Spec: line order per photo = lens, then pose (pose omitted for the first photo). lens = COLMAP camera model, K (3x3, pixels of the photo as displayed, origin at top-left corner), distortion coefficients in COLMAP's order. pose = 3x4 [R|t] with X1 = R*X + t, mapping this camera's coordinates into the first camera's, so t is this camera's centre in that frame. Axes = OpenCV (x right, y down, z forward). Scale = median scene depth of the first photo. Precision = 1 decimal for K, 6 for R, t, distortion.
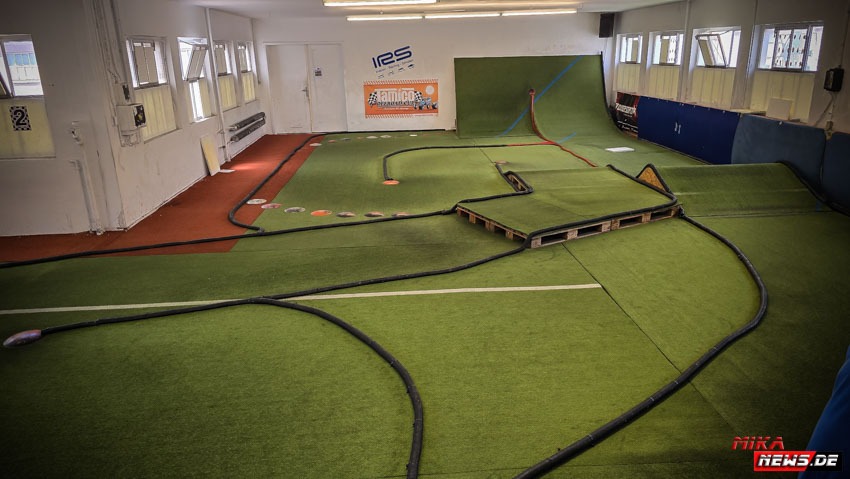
lens RADIAL K [[571.7, 0, 428.9], [0, 571.7, 228.3], [0, 0, 1]] dist [0.069102, -0.061821]
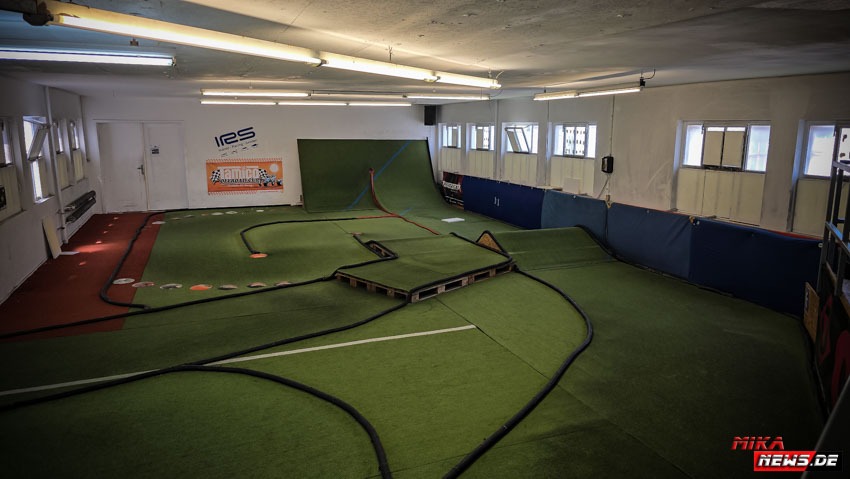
lens RADIAL K [[571.5, 0, 425.0], [0, 571.5, 239.5], [0, 0, 1]] dist [0.071238, -0.064941]
pose [[0.950394, -0.037469, 0.308785, -0.100690], [0.070499, 0.992832, -0.096510, 0.013350], [-0.302955, 0.113492, 0.946223, -0.092188]]
